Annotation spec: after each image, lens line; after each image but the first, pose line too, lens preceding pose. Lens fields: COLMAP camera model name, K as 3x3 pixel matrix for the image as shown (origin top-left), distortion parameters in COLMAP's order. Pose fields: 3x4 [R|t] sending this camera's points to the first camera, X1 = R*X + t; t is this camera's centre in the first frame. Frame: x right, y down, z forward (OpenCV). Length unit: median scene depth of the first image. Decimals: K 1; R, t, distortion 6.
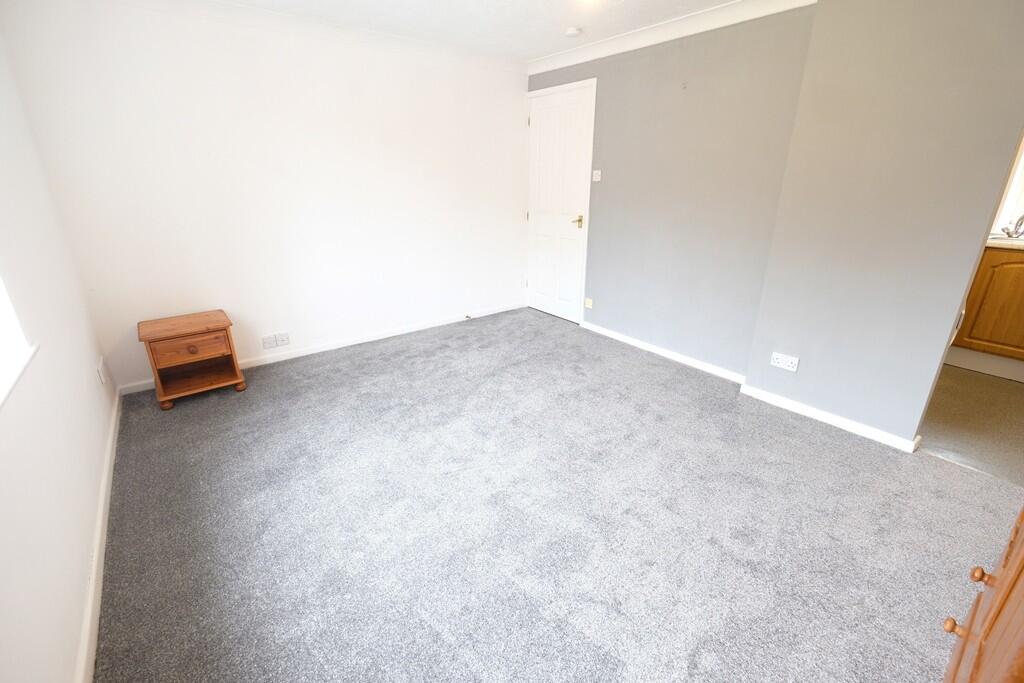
lens RADIAL K [[447.1, 0, 511.9], [0, 447.1, 334.3], [0, 0, 1]] dist [-0.002204, 0.000047]
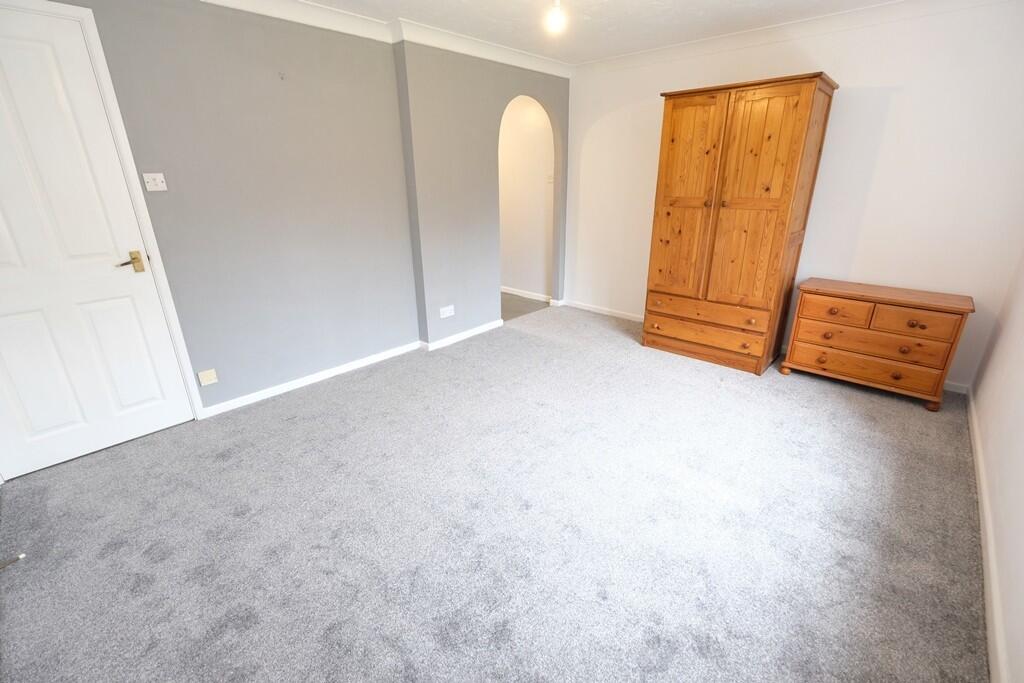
lens RADIAL K [[447.1, 0, 511.9], [0, 447.1, 334.3], [0, 0, 1]] dist [-0.002204, 0.000047]
pose [[-0.161151, -0.334125, 0.928650, -0.640213], [0.341743, 0.863845, 0.370113, -0.283243], [-0.925874, 0.377003, -0.025025, 0.776224]]
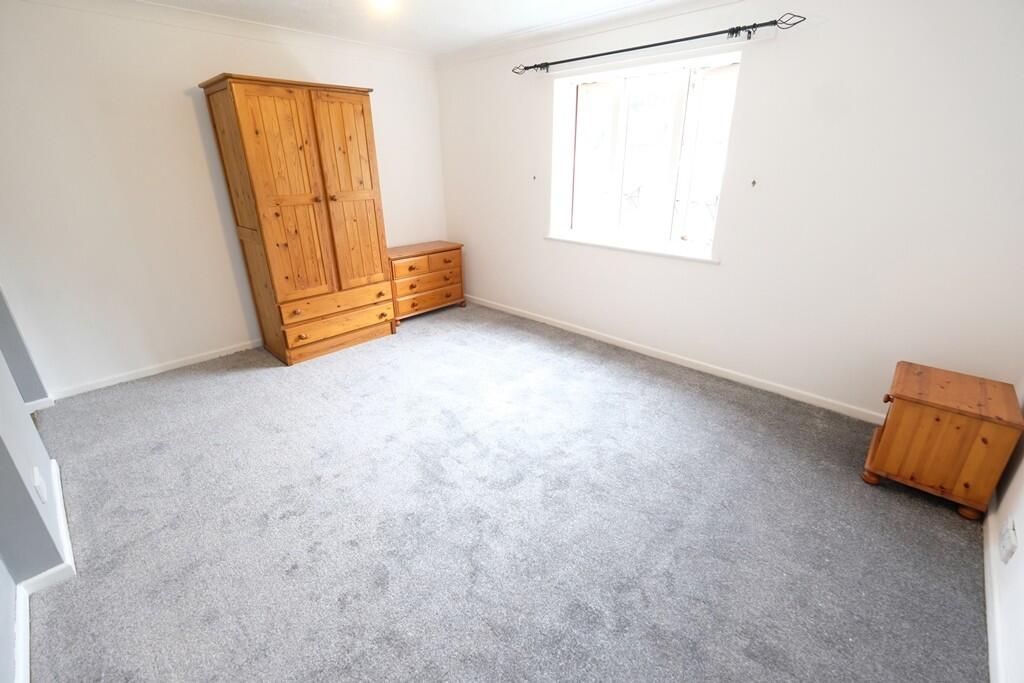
lens RADIAL K [[447.1, 0, 511.9], [0, 447.1, 334.3], [0, 0, 1]] dist [-0.002204, 0.000047]
pose [[-0.989751, 0.053552, -0.132384, 0.030447], [-0.046359, 0.756332, 0.652543, -0.465197], [0.135071, 0.651992, -0.746098, 1.248747]]
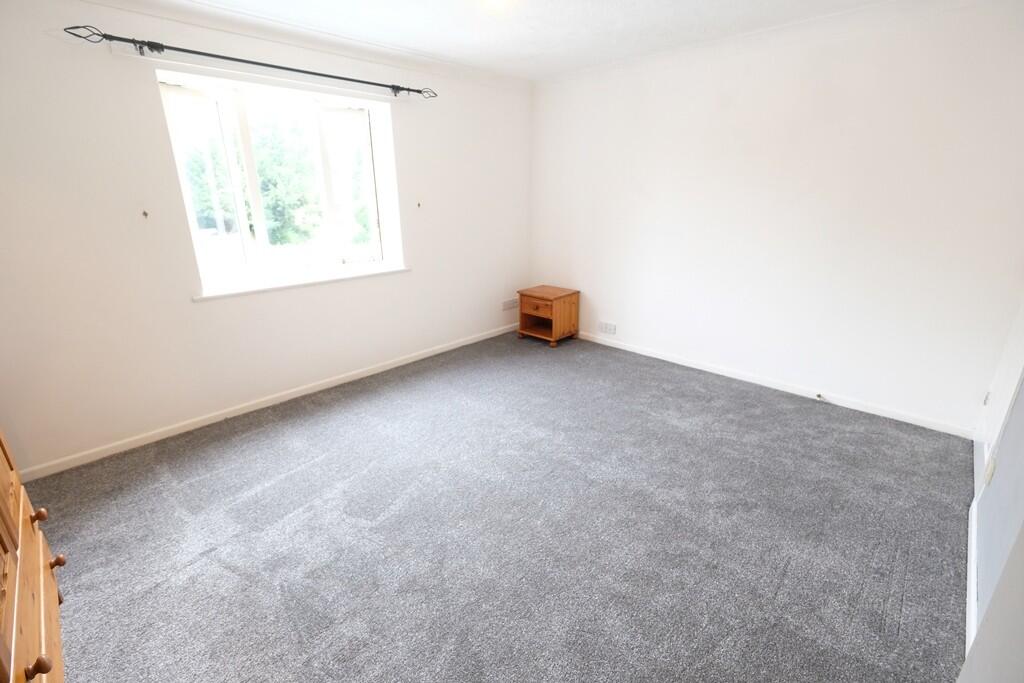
lens RADIAL K [[447.1, 0, 511.9], [0, 447.1, 334.3], [0, 0, 1]] dist [-0.002204, 0.000047]
pose [[0.134244, 0.294294, -0.946240, 0.653624], [-0.325581, 0.914971, 0.238378, -0.193192], [0.935936, 0.276077, 0.218645, 0.544440]]
